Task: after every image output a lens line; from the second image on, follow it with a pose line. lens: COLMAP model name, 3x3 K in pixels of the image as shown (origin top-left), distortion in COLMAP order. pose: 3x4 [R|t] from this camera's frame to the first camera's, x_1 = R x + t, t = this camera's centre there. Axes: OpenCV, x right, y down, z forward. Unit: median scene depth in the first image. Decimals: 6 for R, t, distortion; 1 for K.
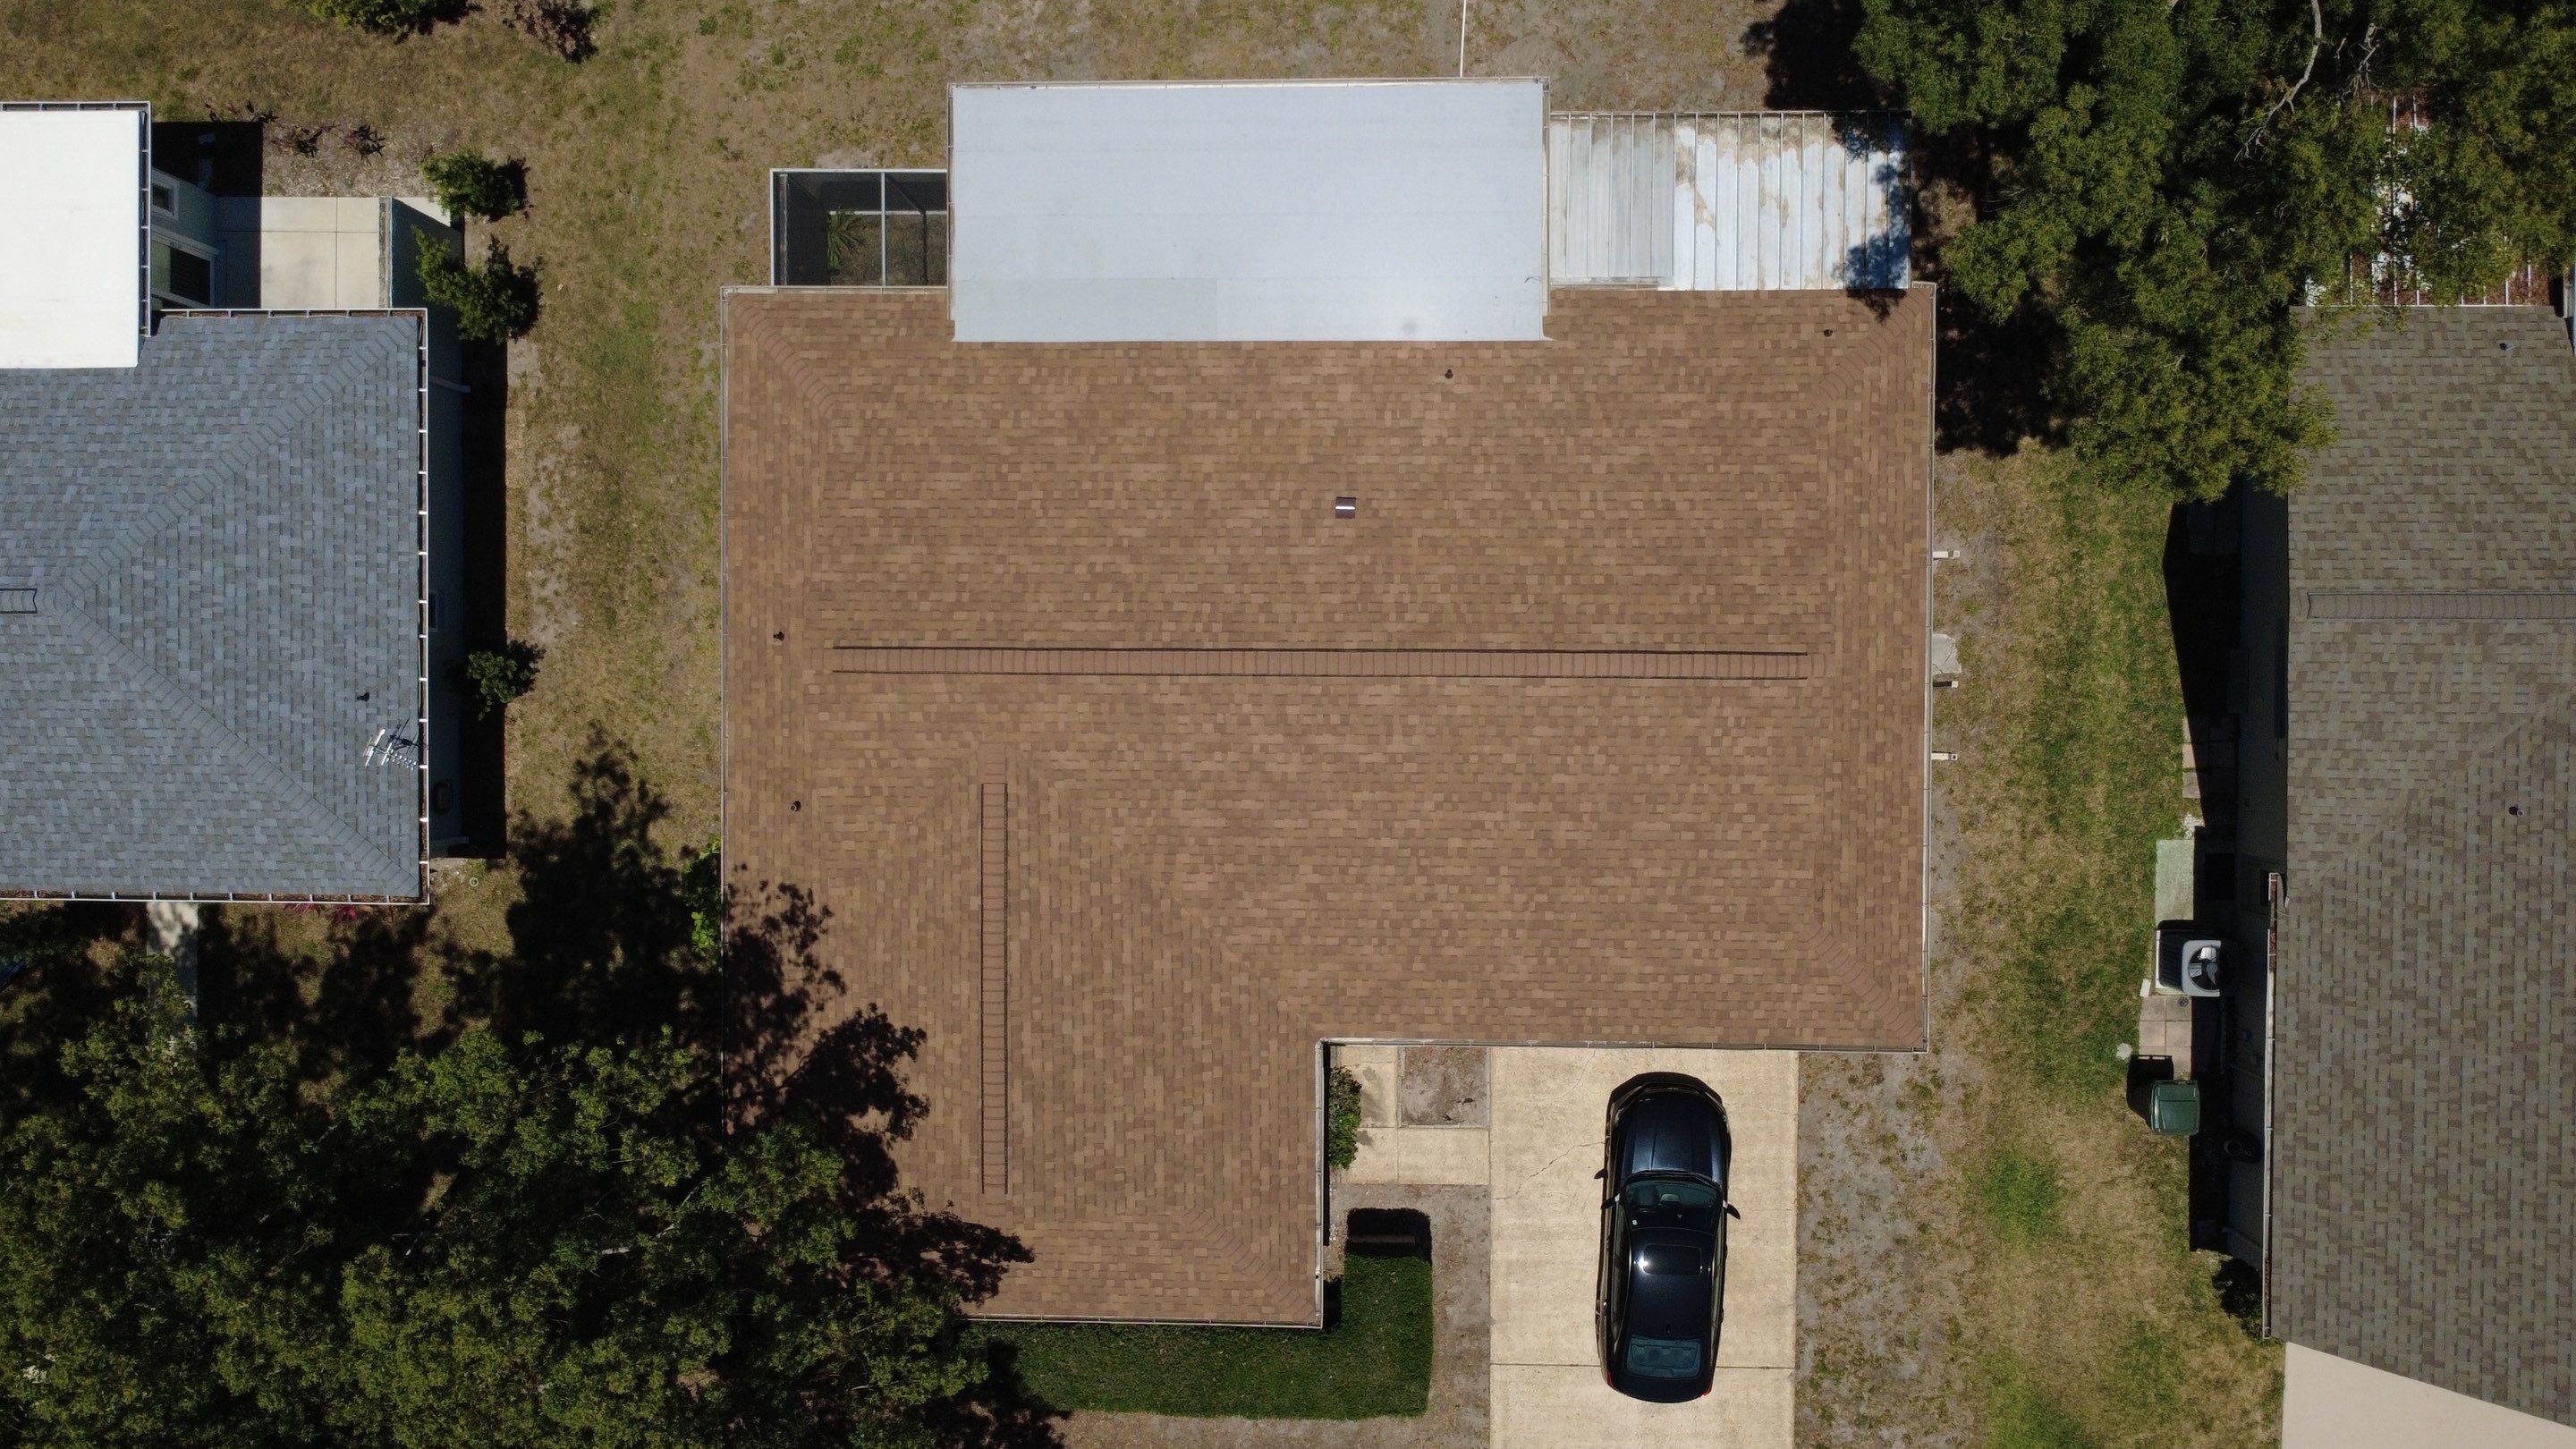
lens RADIAL K [[1867.2, 0, 1280.0], [0, 1867.2, 722.9], [0, 0, 1]] dist [0.000980, 0.003453]
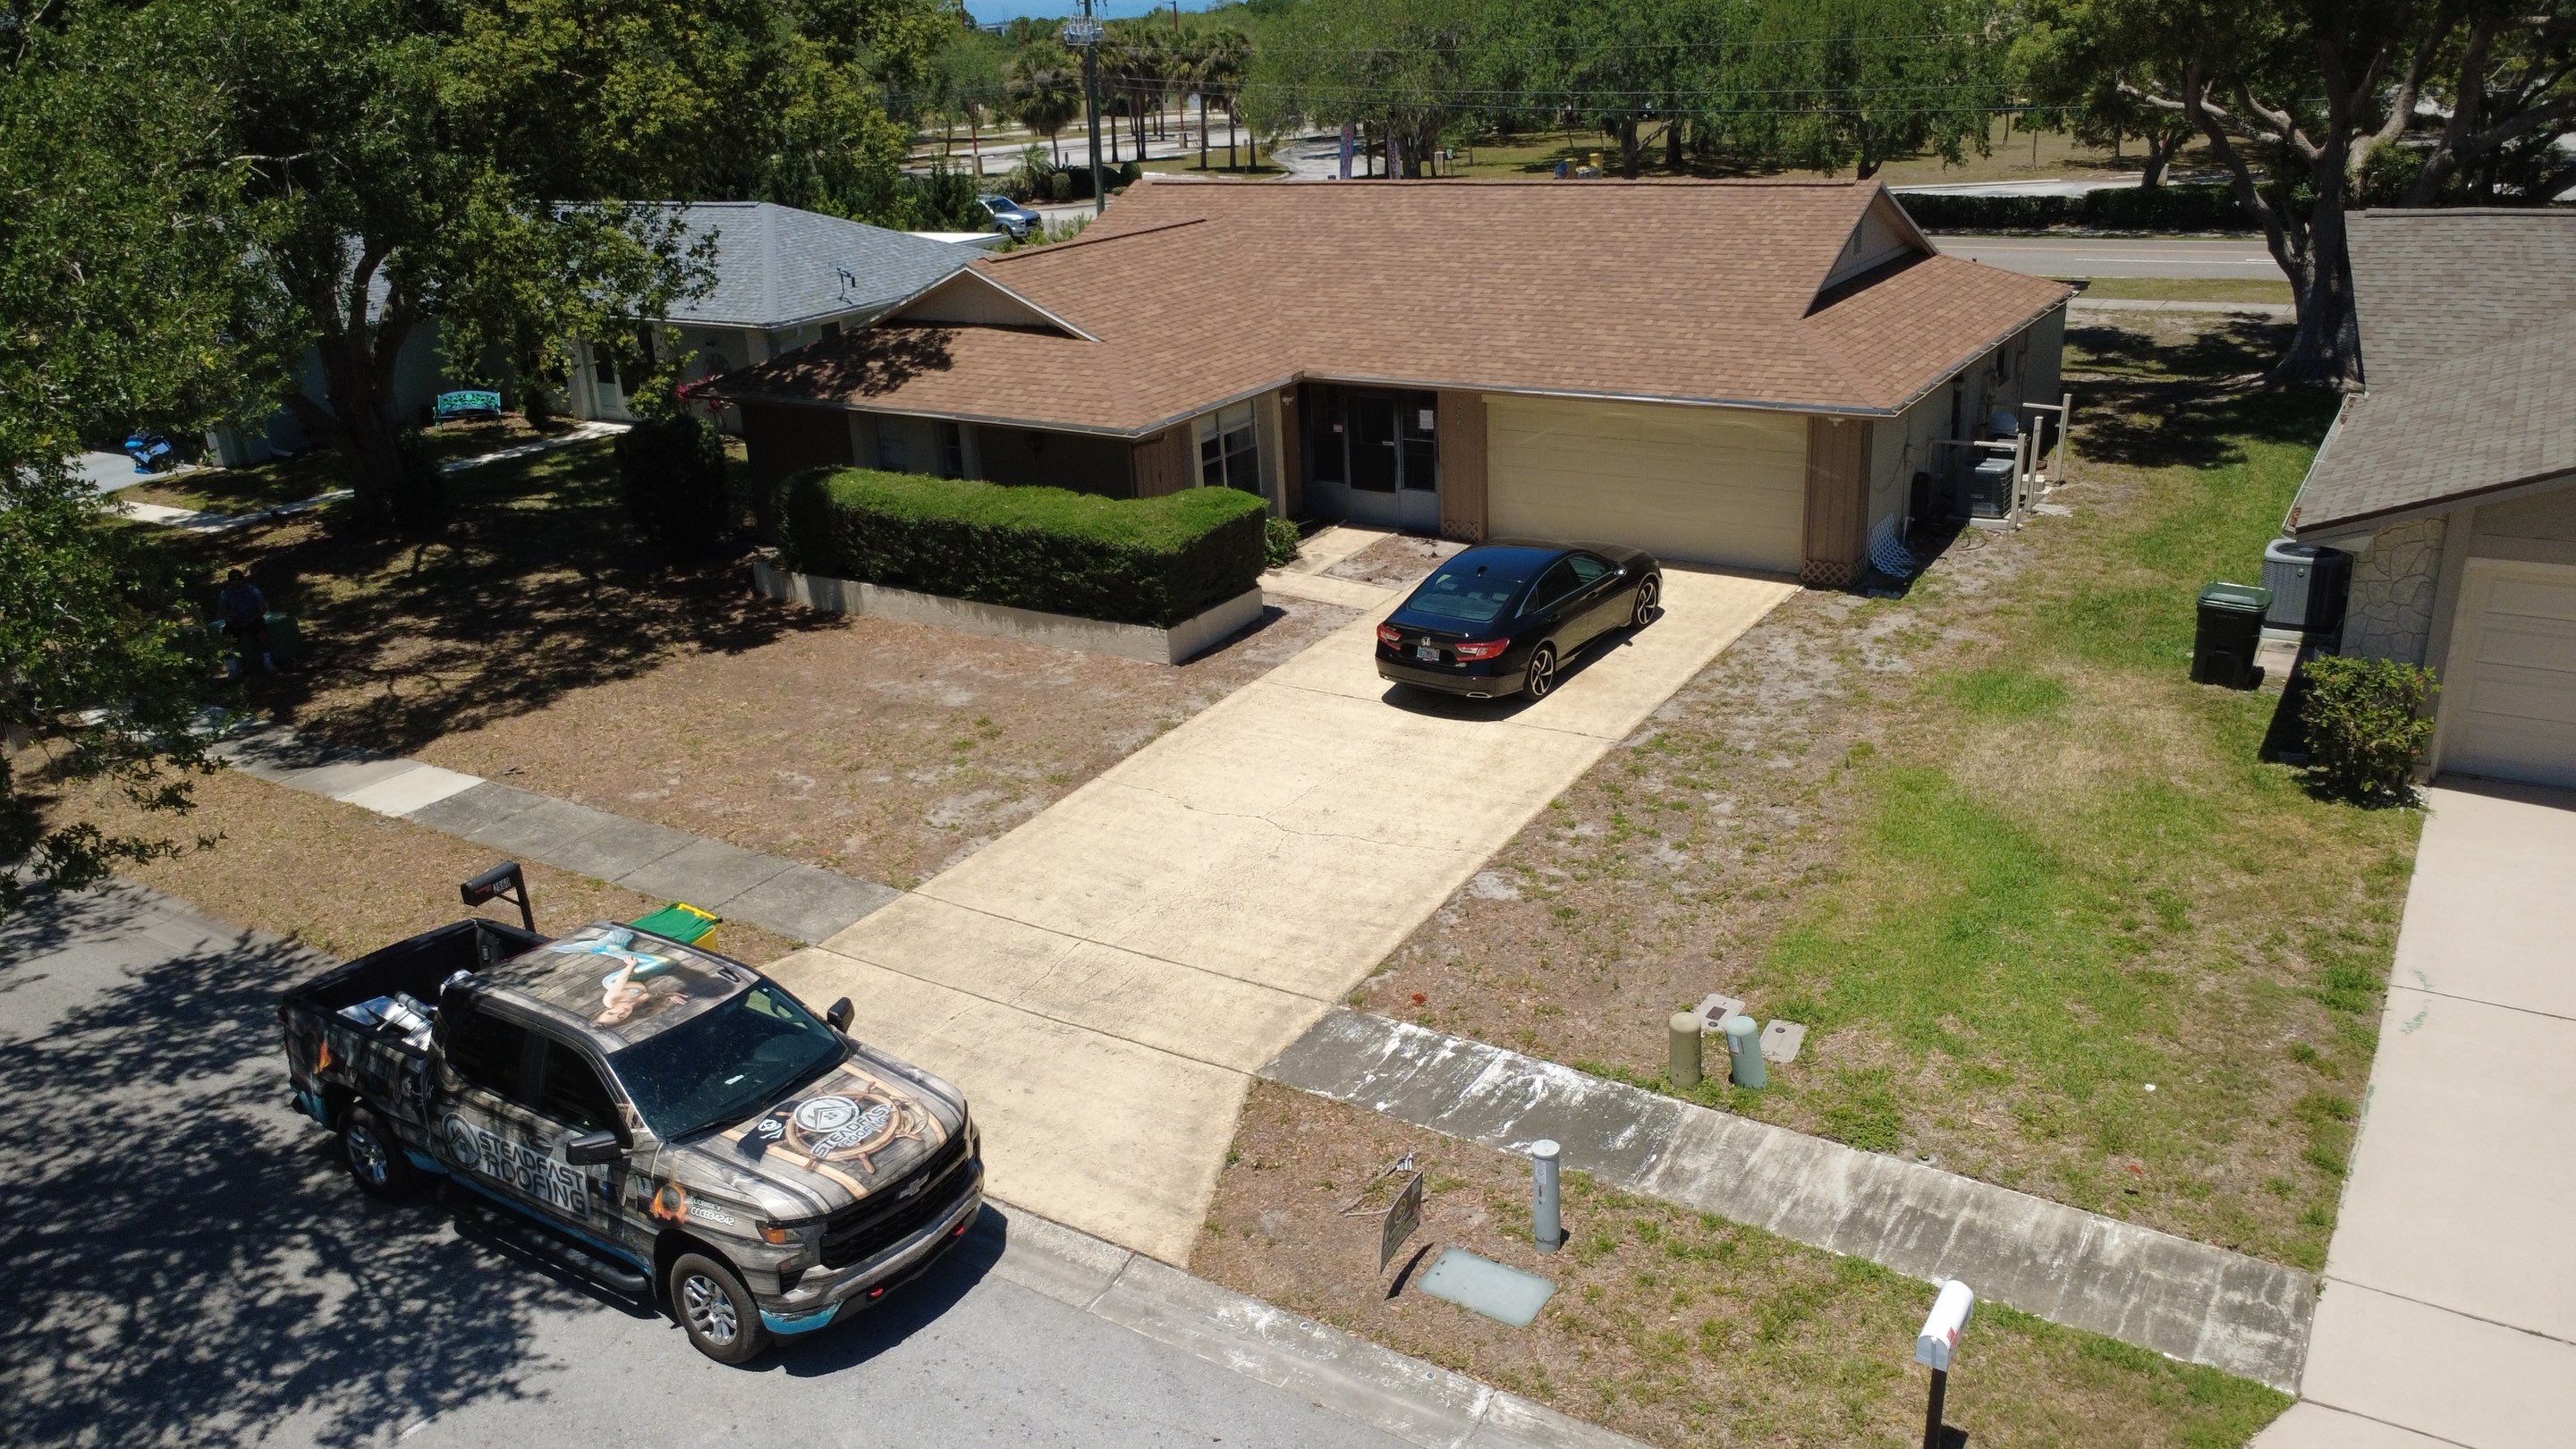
lens RADIAL K [[1867.2, 0, 1278.2], [0, 1867.2, 717.2], [0, 0, 1]] dist [0.000980, 0.003453]
pose [[0.843091, 0.195829, -0.500847, 0.558574], [-0.537770, 0.308863, -0.784479, 1.037562], [0.001069, 0.930728, 0.365711, 0.802080]]
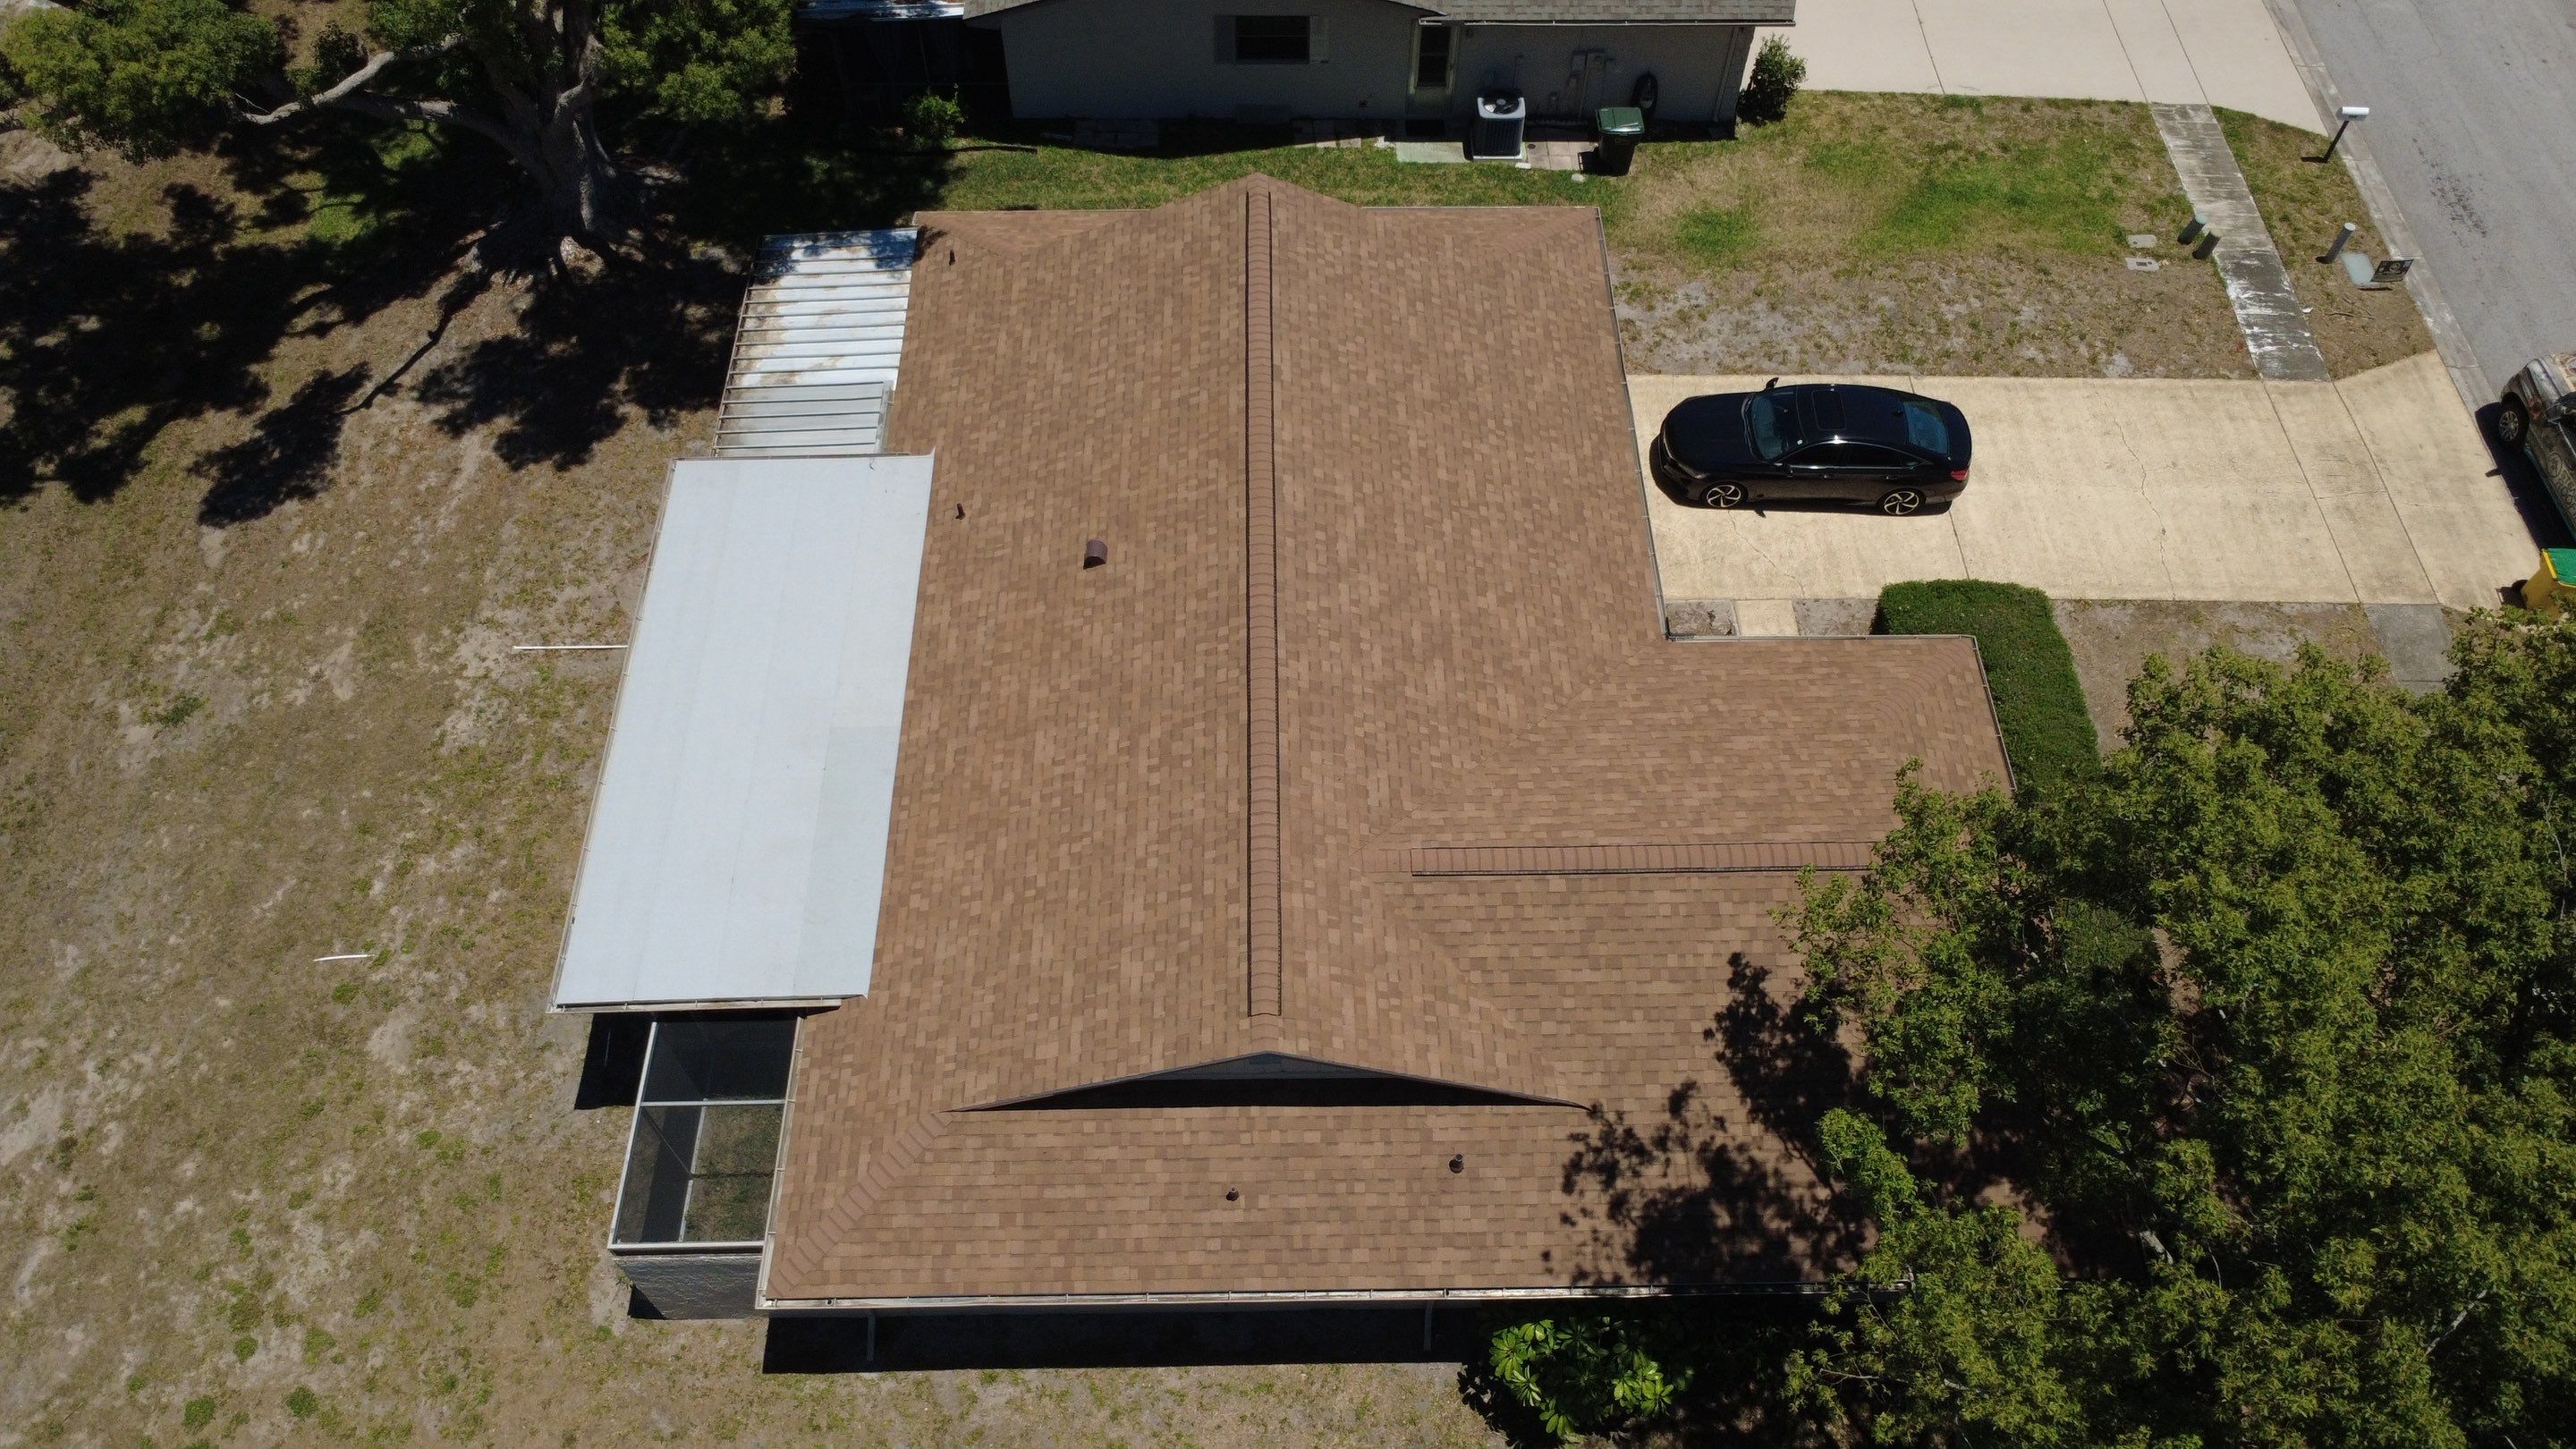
lens RADIAL K [[1867.2, 0, 1285.2], [0, 1867.2, 732.0], [0, 0, 1]] dist [0.000980, 0.003453]
pose [[-0.021294, -0.800035, 0.599575, -0.568534], [0.999734, -0.022342, 0.005693, -0.025425], [0.008841, 0.599537, 0.800299, 0.283839]]
